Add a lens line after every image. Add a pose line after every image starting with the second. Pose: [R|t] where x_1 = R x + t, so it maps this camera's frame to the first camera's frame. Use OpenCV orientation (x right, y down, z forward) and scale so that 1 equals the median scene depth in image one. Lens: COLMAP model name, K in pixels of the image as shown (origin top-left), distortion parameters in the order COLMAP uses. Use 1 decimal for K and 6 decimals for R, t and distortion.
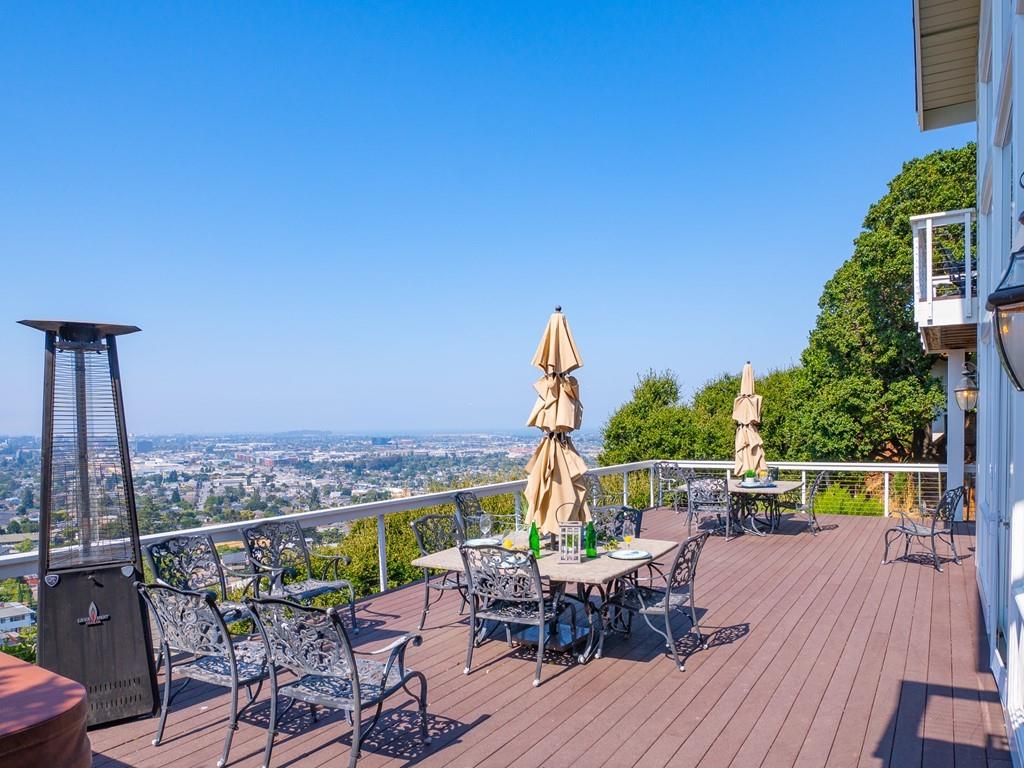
lens RADIAL K [[725.1, 0, 559.9], [0, 725.1, 418.8], [0, 0, 1]] dist [0.007344, -0.024015]
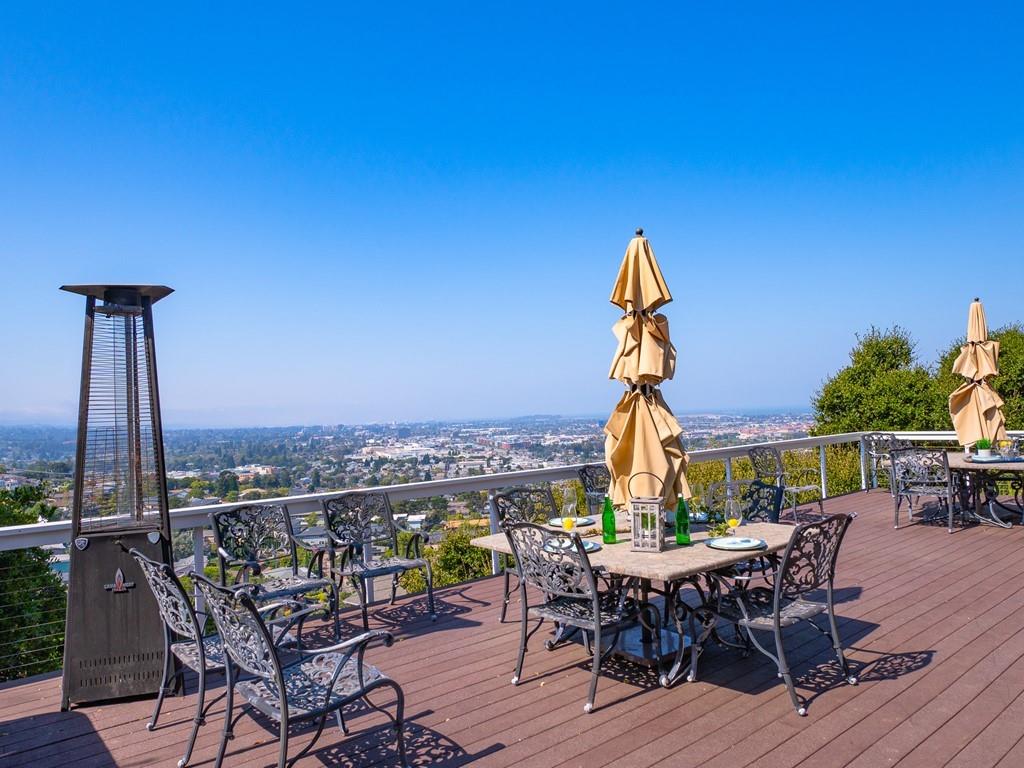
lens RADIAL K [[725.1, 0, 505.7], [0, 725.1, 364.3], [0, 0, 1]] dist [0.007344, -0.024015]
pose [[0.926750, -0.049864, -0.372355, 0.155272], [0.030851, 0.997906, -0.056849, 0.036984], [0.374410, 0.041197, 0.926348, 0.203682]]
